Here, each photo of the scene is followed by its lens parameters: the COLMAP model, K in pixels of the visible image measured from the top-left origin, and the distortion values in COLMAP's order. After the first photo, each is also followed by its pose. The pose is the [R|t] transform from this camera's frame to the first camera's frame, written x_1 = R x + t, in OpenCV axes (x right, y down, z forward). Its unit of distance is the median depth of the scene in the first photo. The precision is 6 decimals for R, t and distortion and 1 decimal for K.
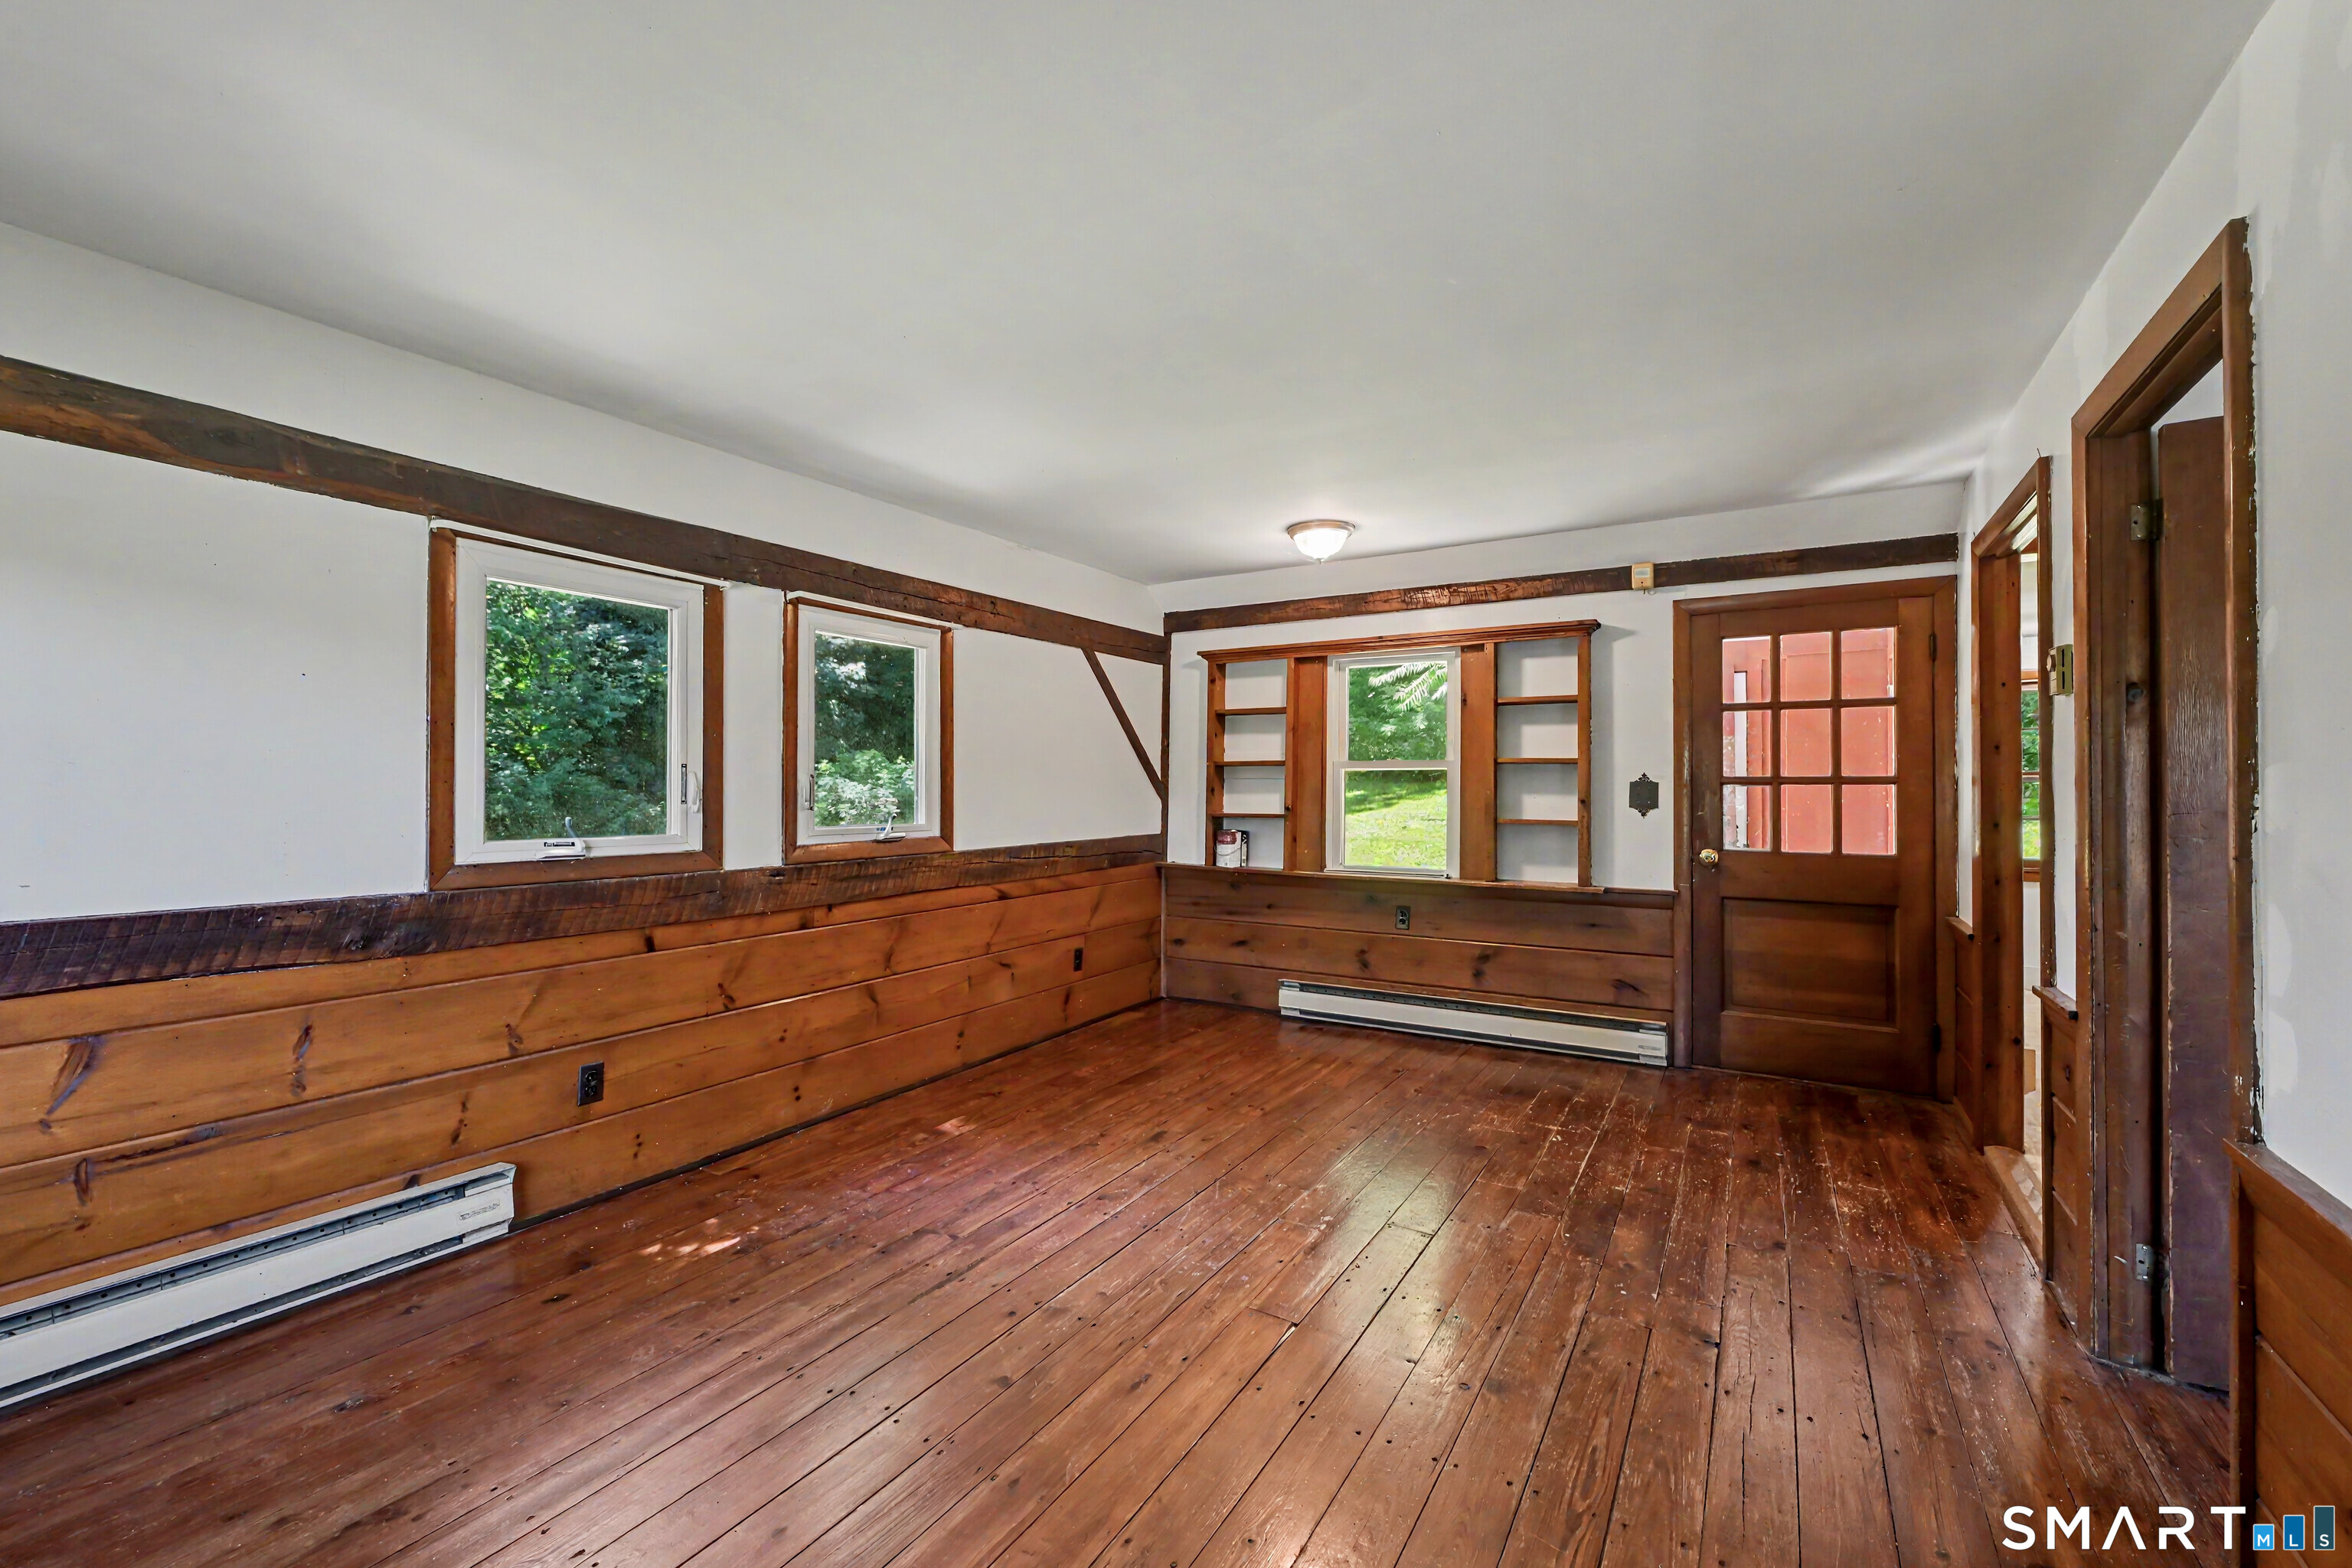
lens RADIAL K [[982.0, 0, 1175.7], [0, 982.0, 782.7], [0, 0, 1]] dist [-0.002195, -0.000890]
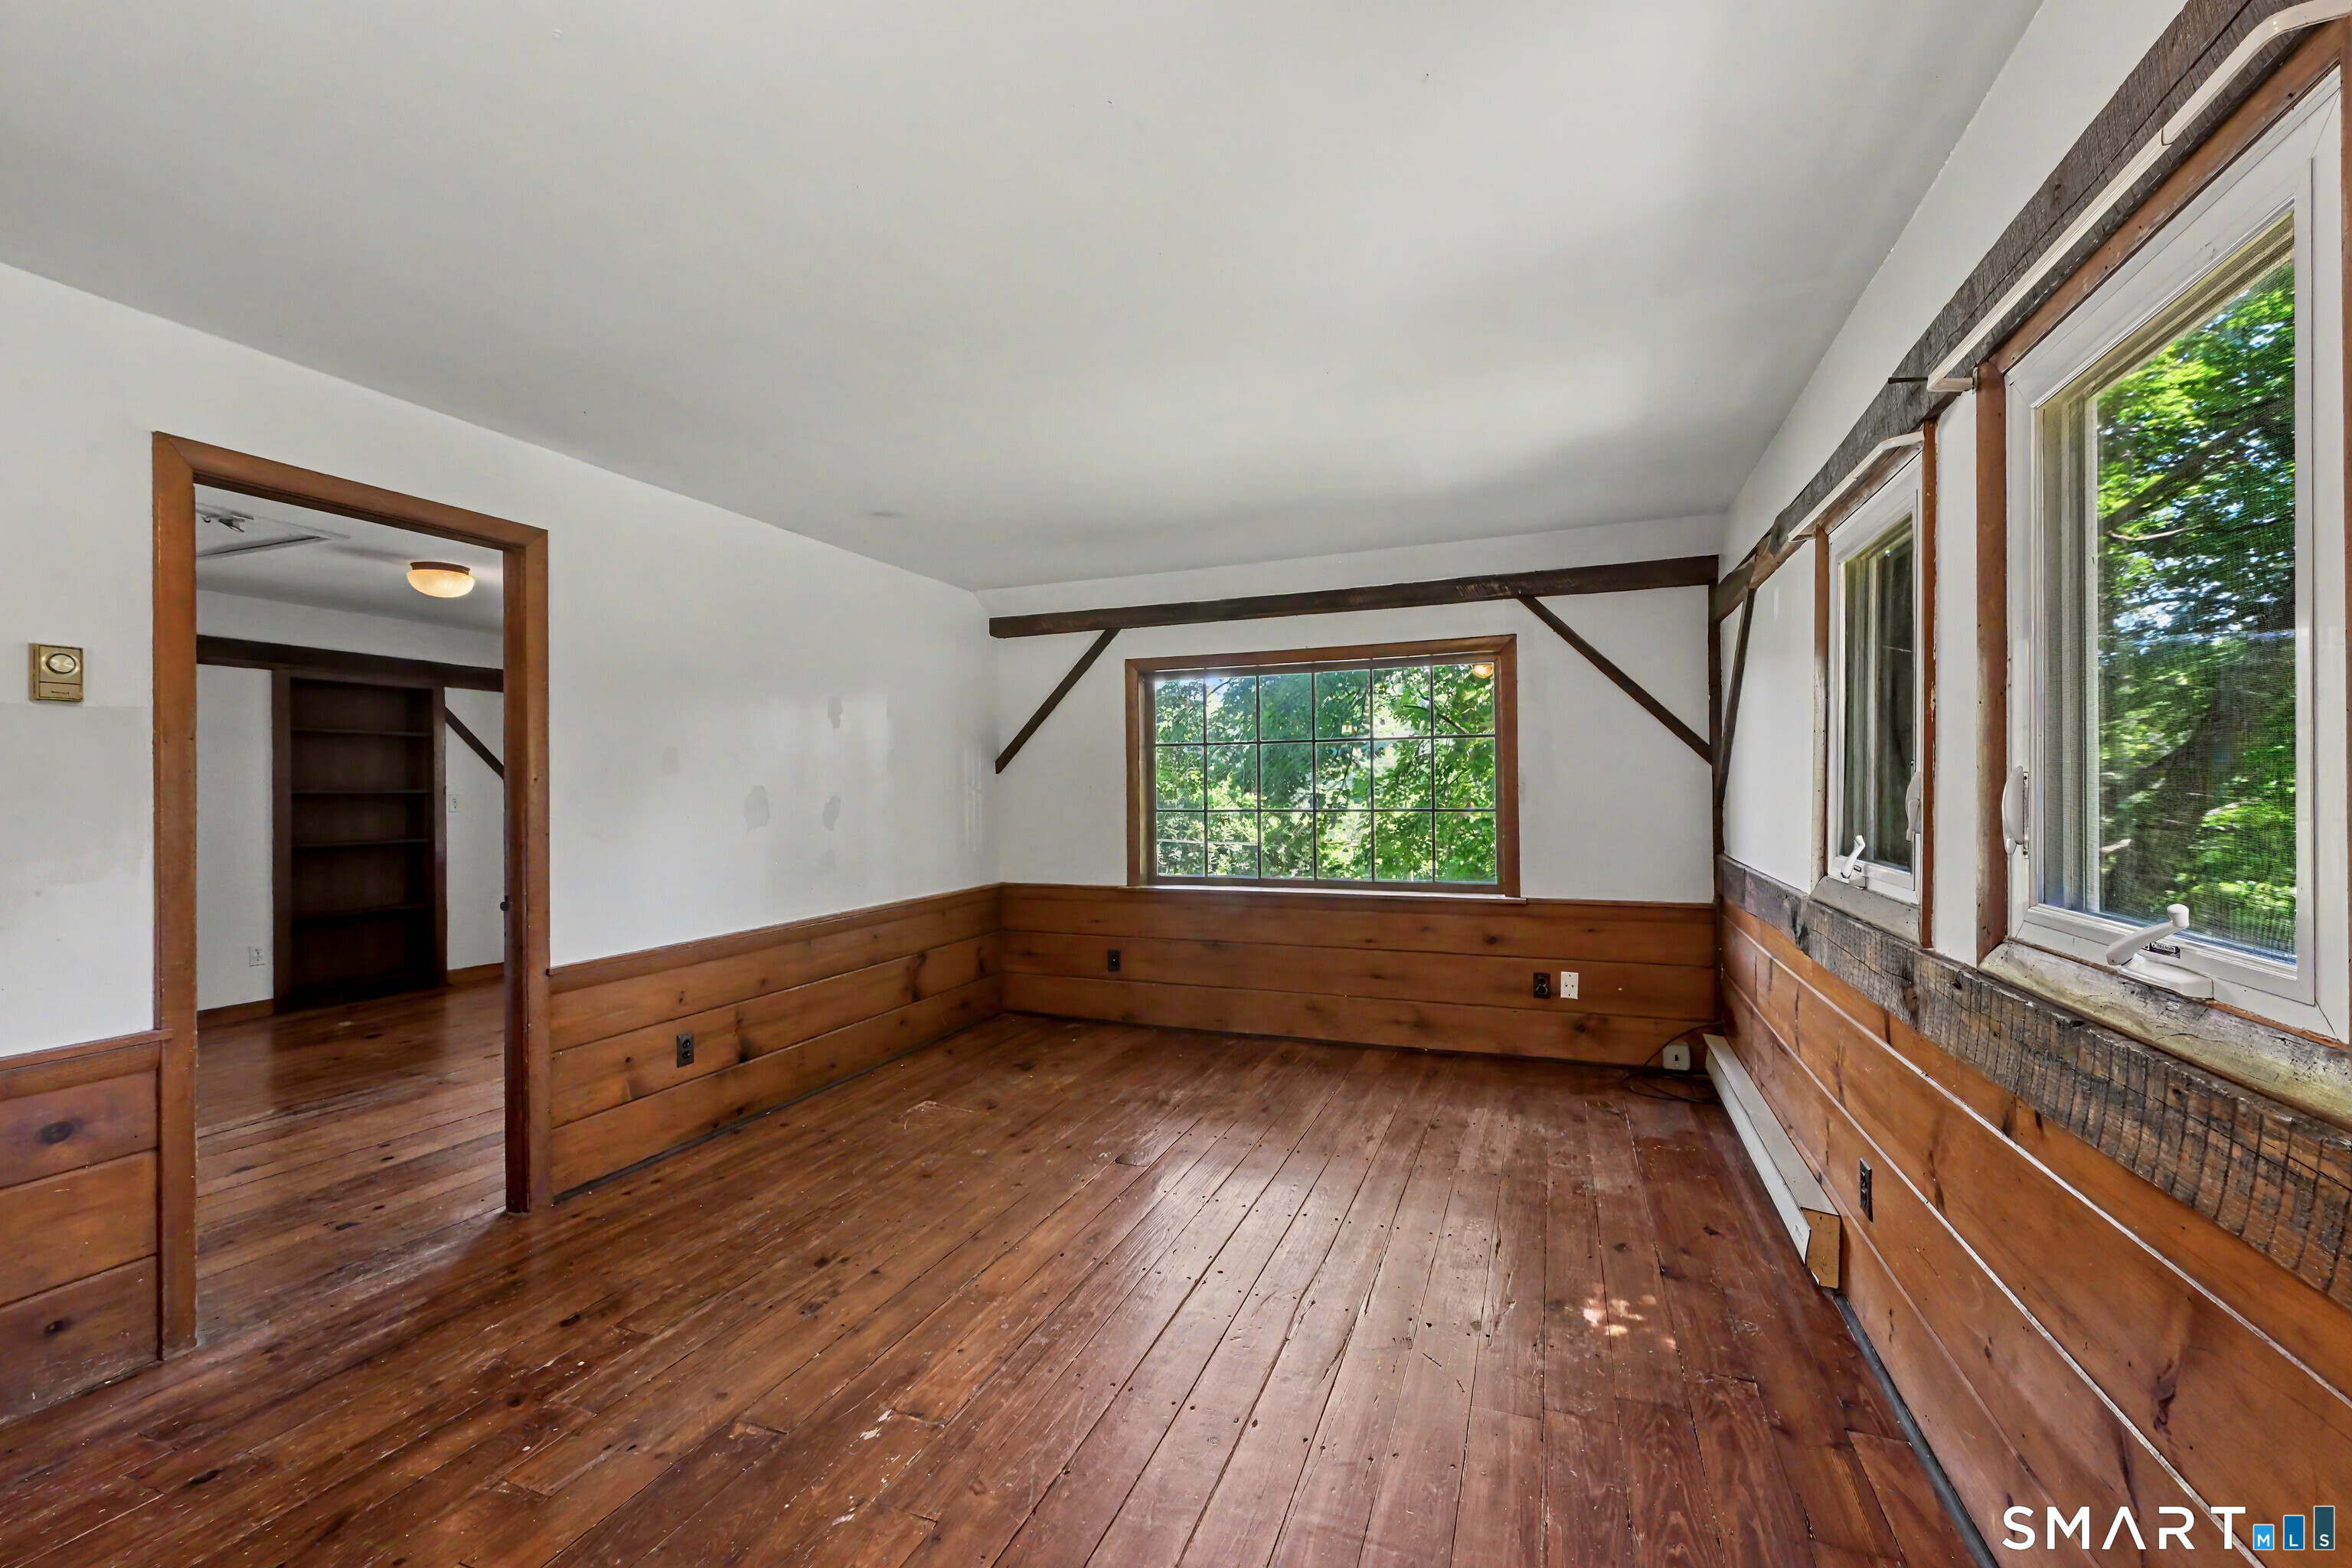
lens RADIAL K [[982.0, 0, 1181.8], [0, 982.0, 787.3], [0, 0, 1]] dist [-0.002195, -0.000890]
pose [[-0.983865, 0.001844, -0.178901, 0.068684], [0.003479, 0.999955, -0.008828, 0.000237], [0.178876, -0.009308, -0.983828, 1.896468]]
